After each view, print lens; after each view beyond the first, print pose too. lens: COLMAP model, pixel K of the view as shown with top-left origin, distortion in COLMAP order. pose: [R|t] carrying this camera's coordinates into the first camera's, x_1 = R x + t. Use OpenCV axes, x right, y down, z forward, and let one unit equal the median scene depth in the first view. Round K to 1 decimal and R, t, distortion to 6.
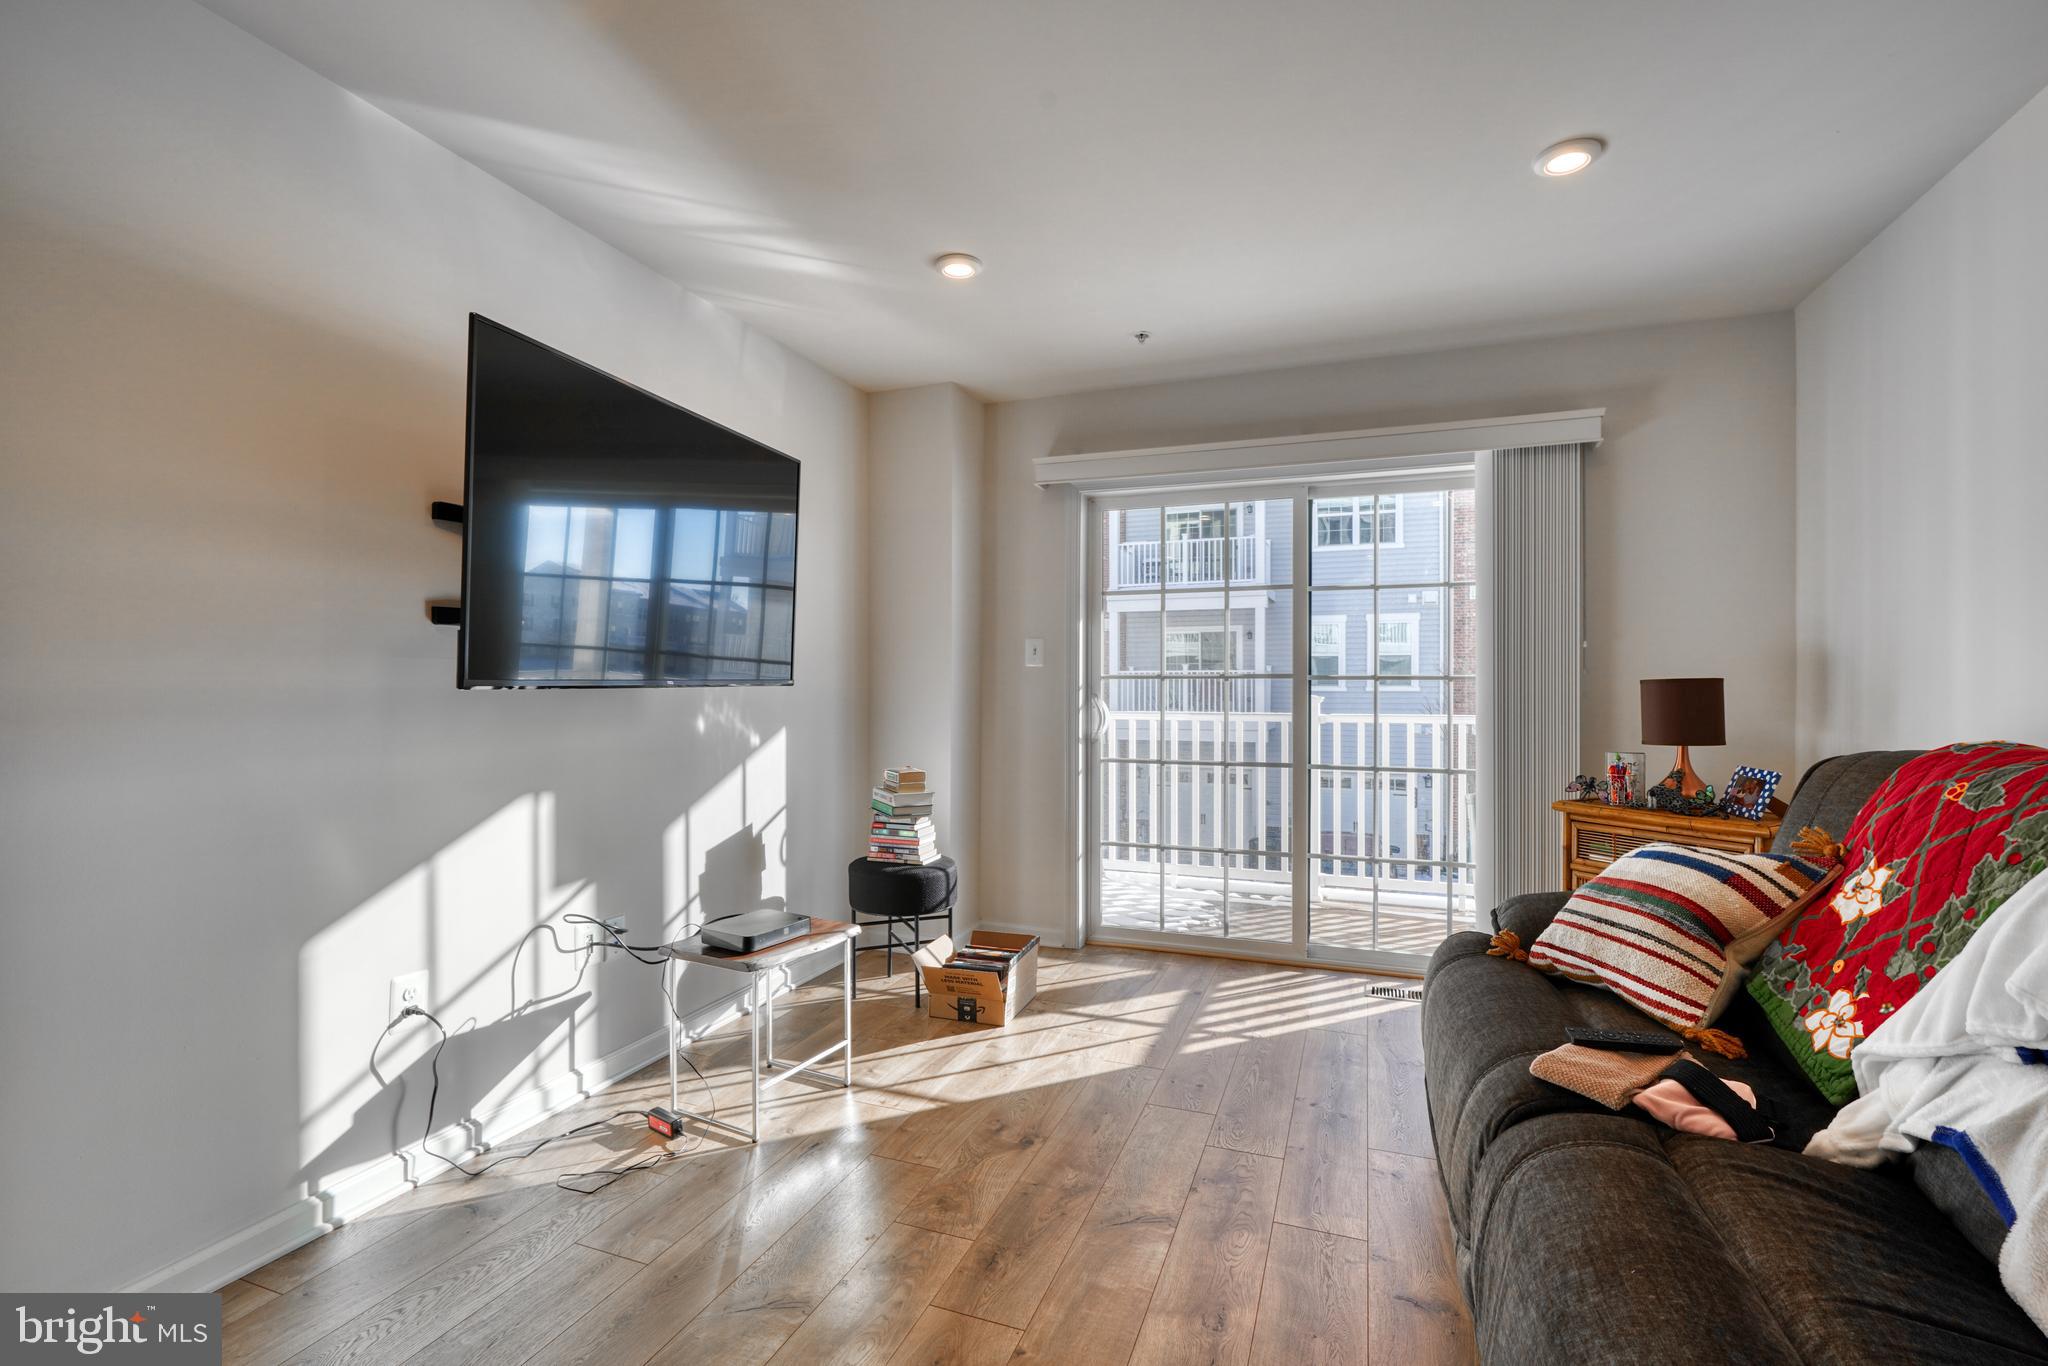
lens RADIAL K [[917.9, 0, 1017.7], [0, 917.9, 685.4], [0, 0, 1]] dist [-0.013927, 0.009467]
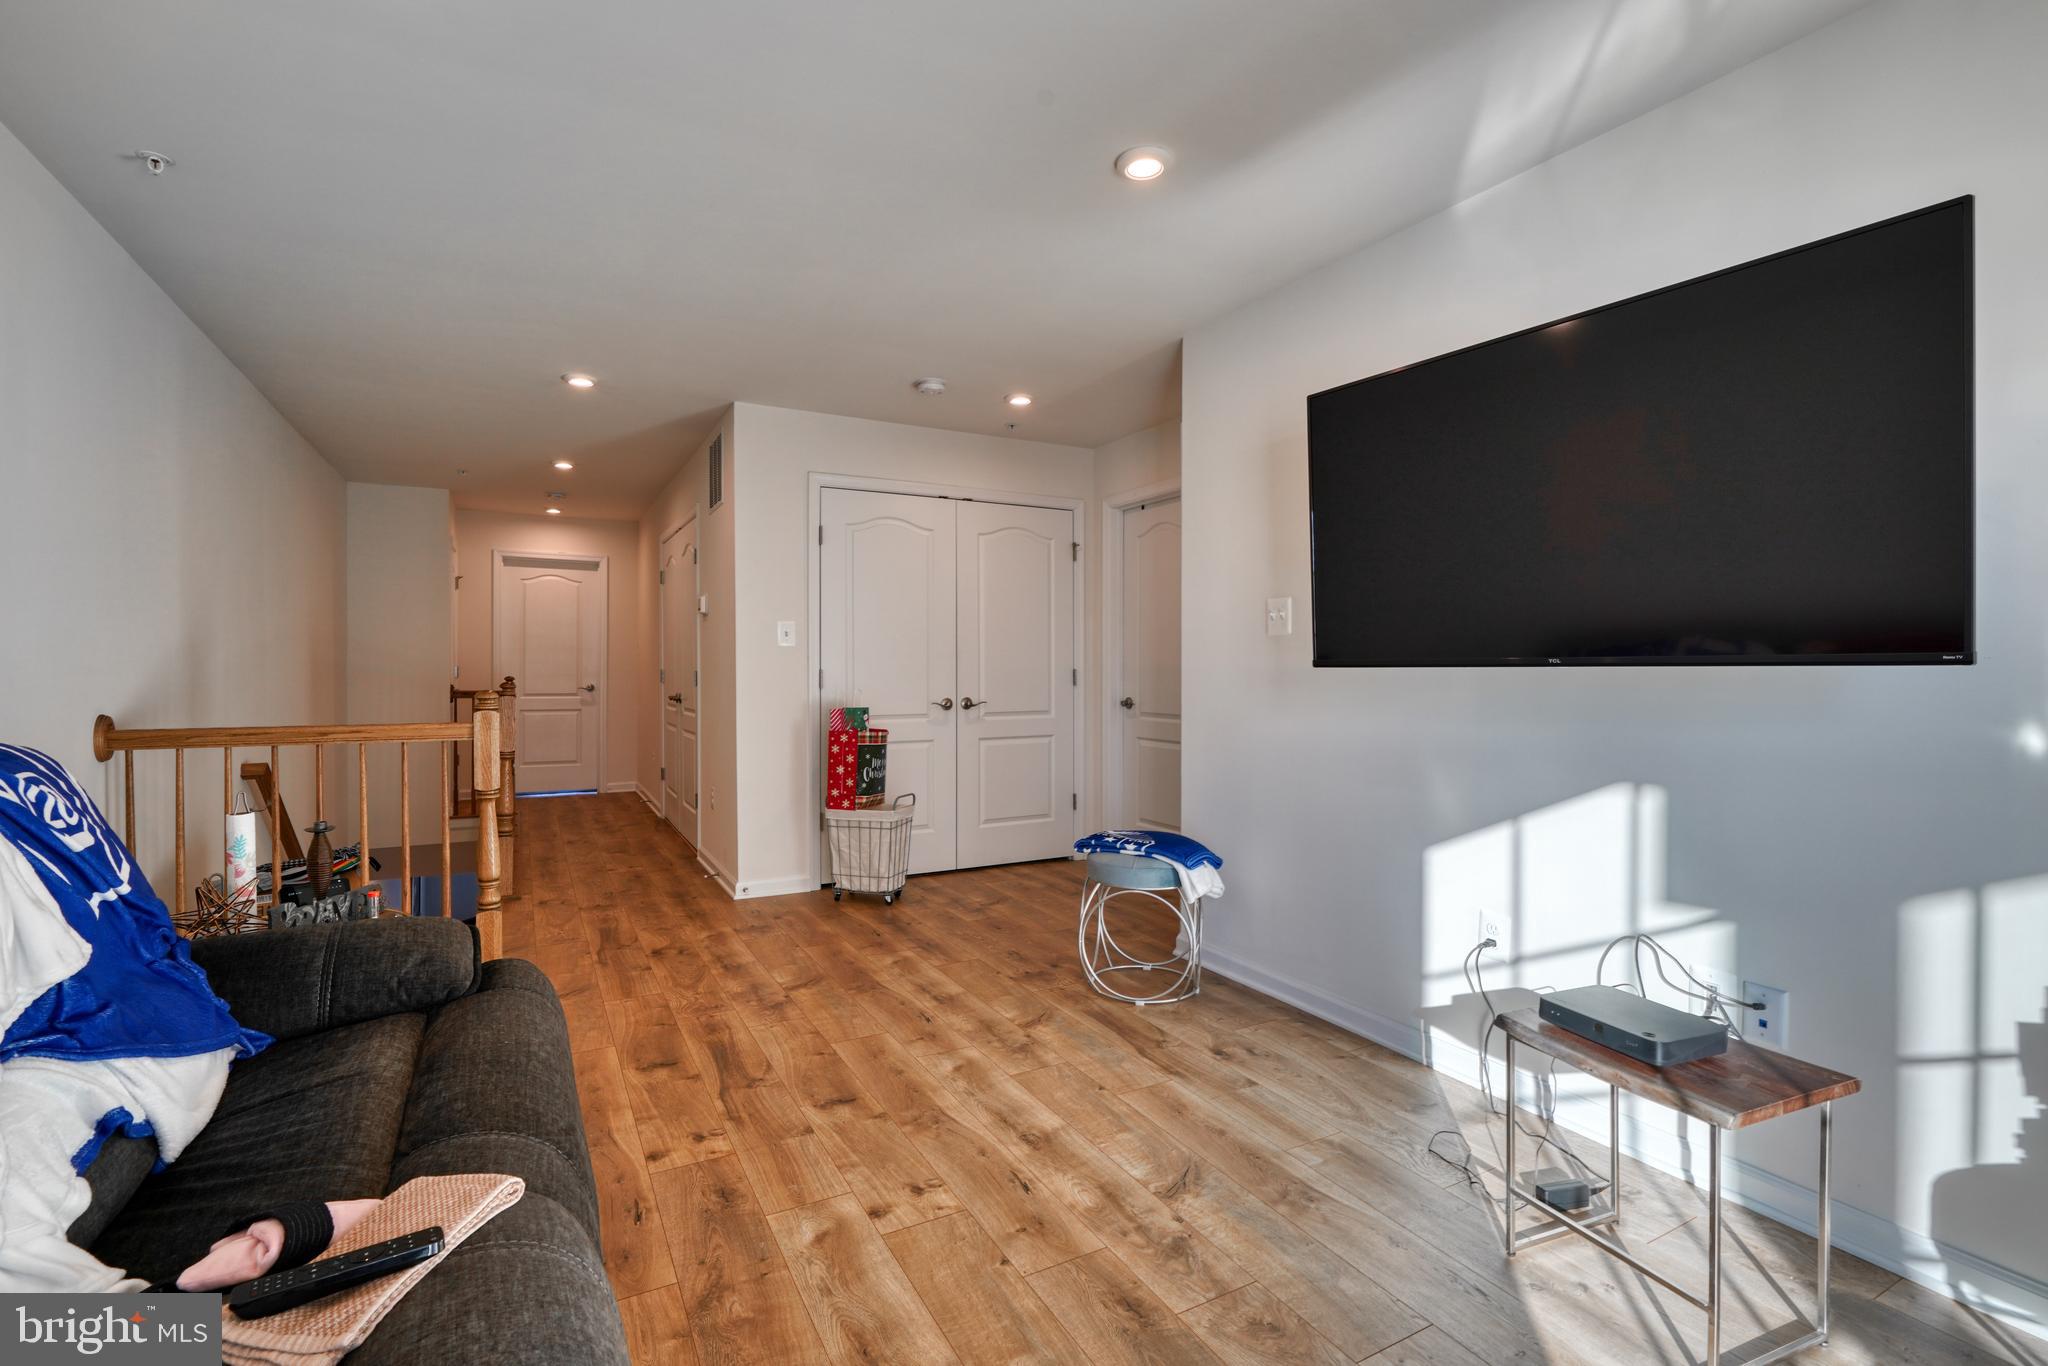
lens RADIAL K [[945.4, 0, 997.5], [0, 945.4, 666.2], [0, 0, 1]] dist [-0.017921, 0.006934]
pose [[-0.665079, -0.002833, -0.746768, 0.550154], [-0.005775, 0.999982, 0.001349, 0.004812], [0.746751, 0.005210, -0.665083, 1.113276]]
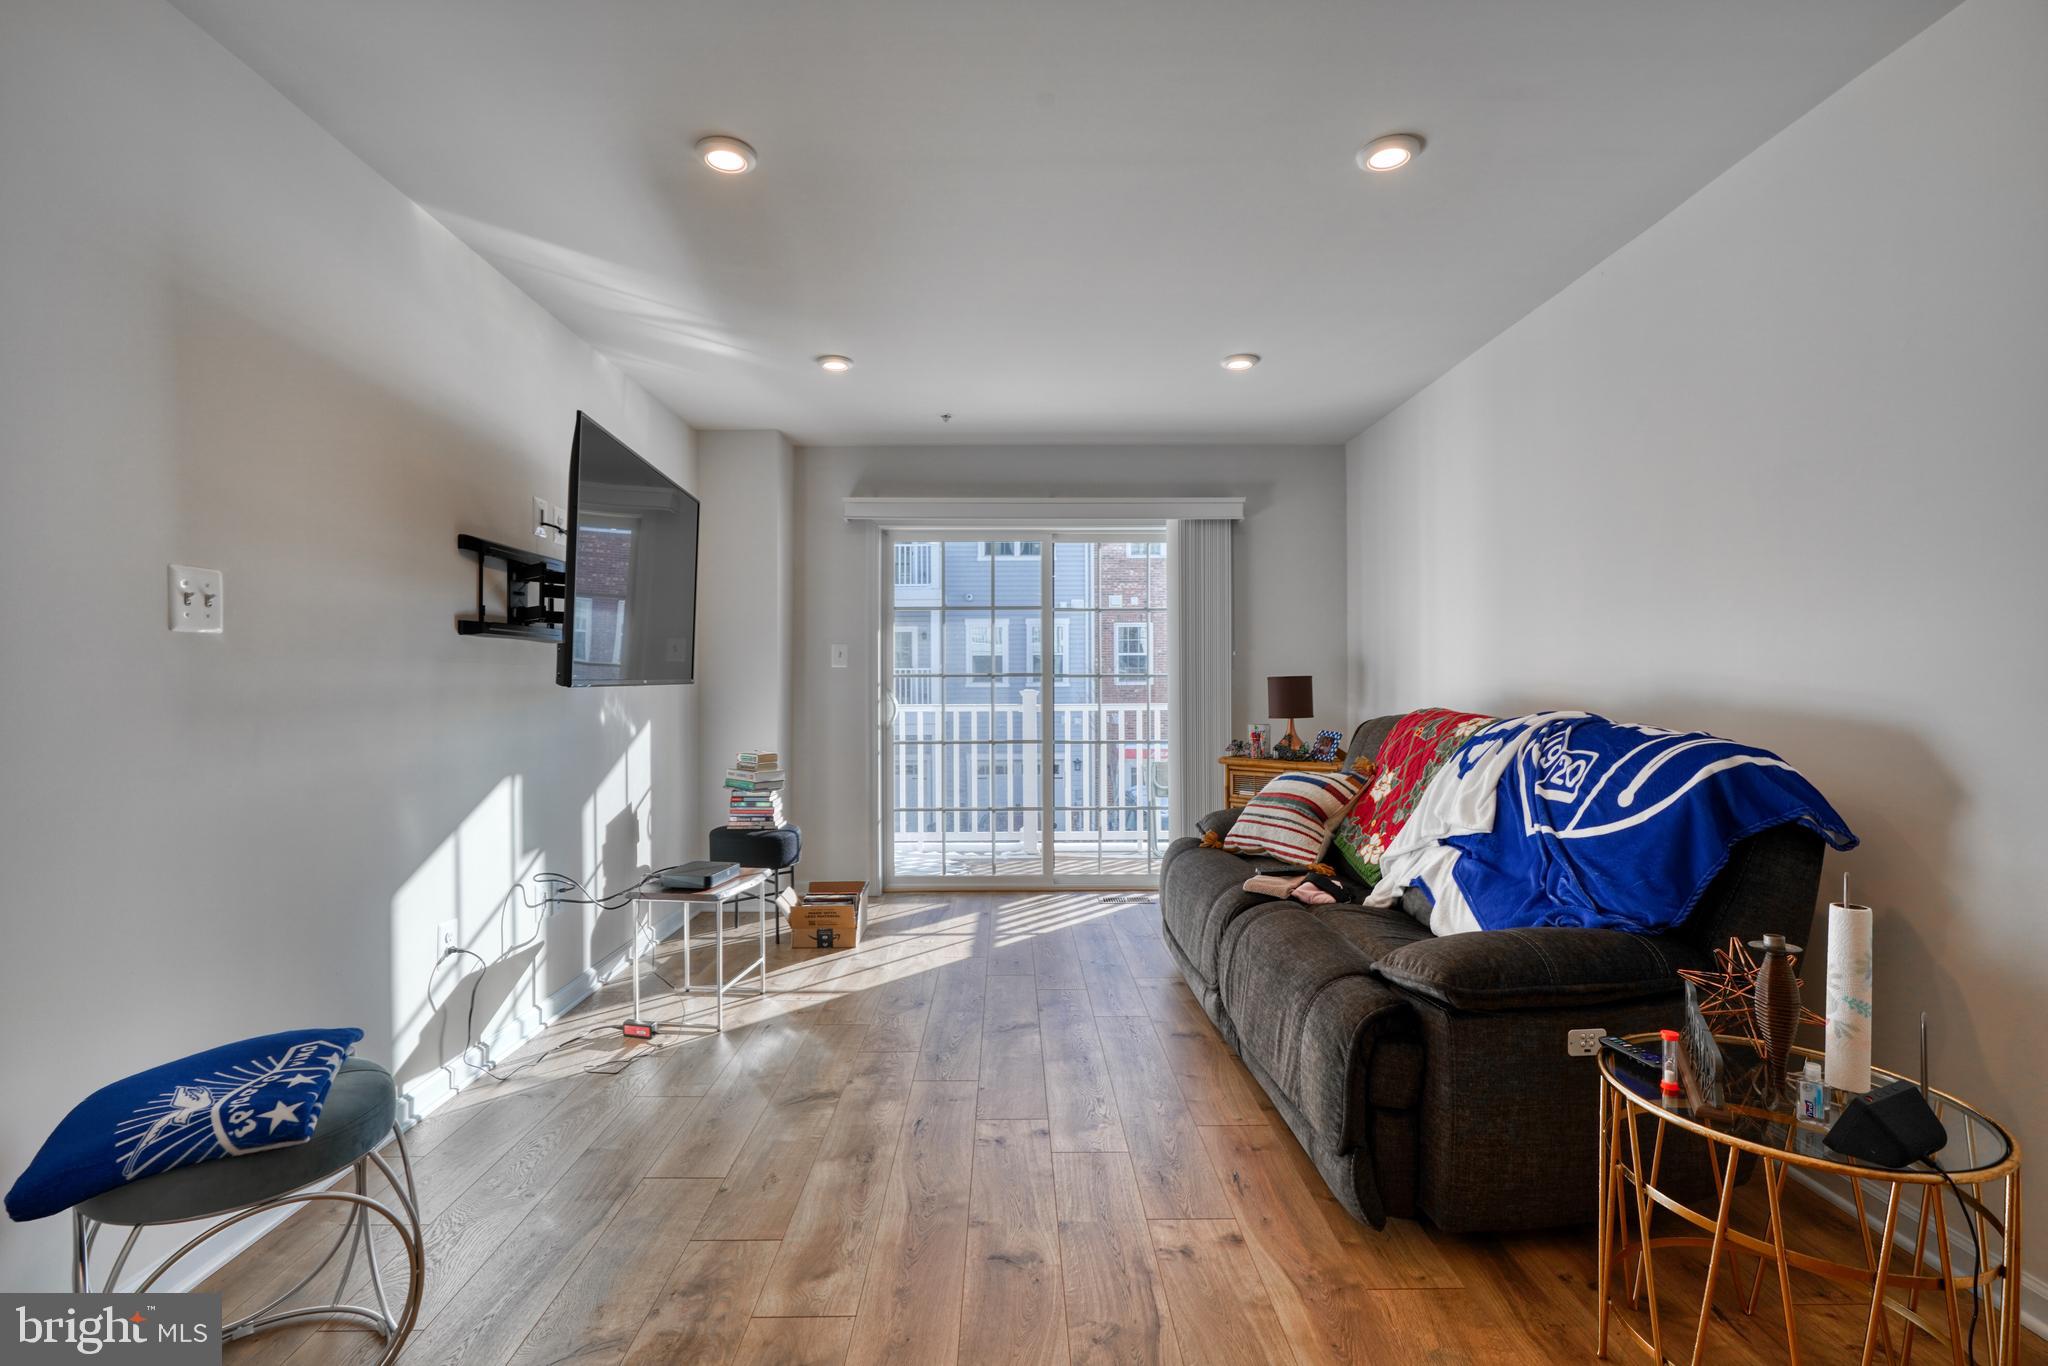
lens RADIAL K [[917.9, 0, 1017.7], [0, 917.9, 685.4], [0, 0, 1]] dist [-0.013927, 0.009467]
pose [[0.930228, -0.006350, 0.366927, -0.338758], [0.005386, 0.999979, 0.003651, 0.000213], [-0.366943, -0.001420, 0.930242, -0.349266]]
